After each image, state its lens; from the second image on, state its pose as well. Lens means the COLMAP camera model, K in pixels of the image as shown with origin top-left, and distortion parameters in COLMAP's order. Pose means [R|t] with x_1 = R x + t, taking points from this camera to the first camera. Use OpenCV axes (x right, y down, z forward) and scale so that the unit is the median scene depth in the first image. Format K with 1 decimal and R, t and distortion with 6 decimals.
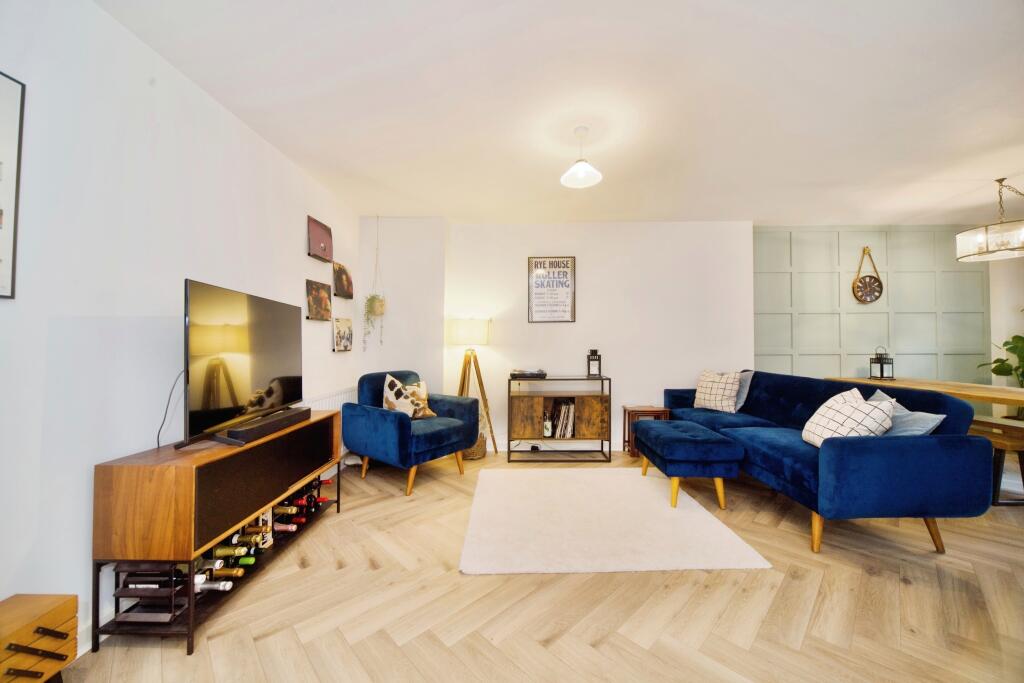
lens RADIAL K [[365.4, 0, 510.1], [0, 365.4, 337.9], [0, 0, 1]] dist [-0.010905, 0.000053]
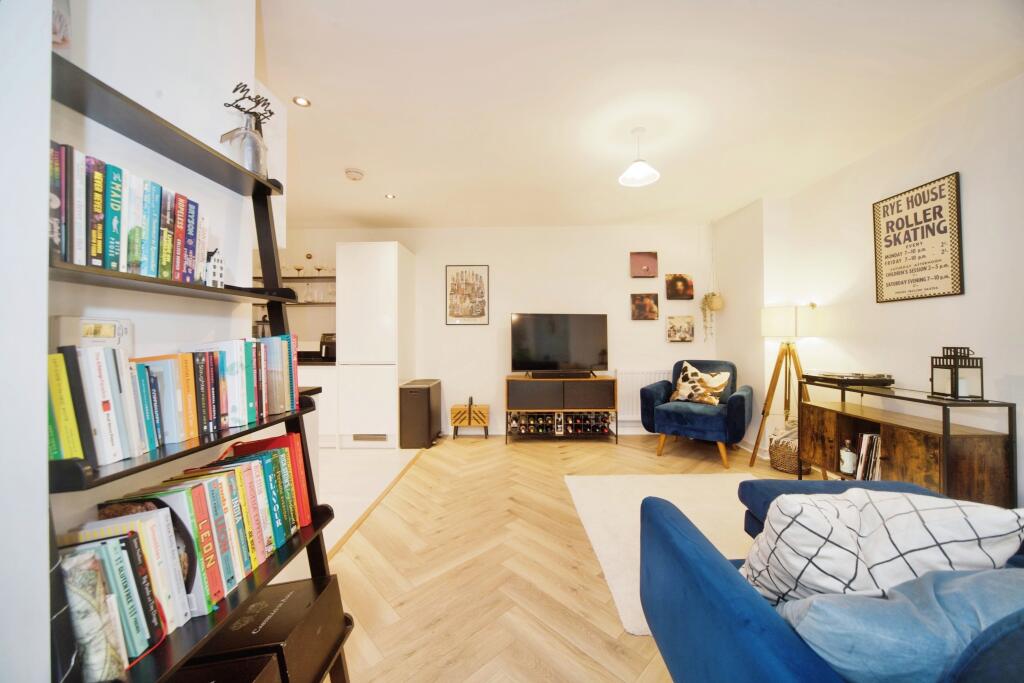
lens RADIAL K [[365.4, 0, 529.5], [0, 365.4, 332.7], [0, 0, 1]] dist [-0.010905, 0.000053]
pose [[0.046120, -0.008423, -0.998900, 0.670116], [0.016941, 0.999827, -0.007649, 0.005205], [0.998792, -0.016569, 0.046255, 0.349566]]
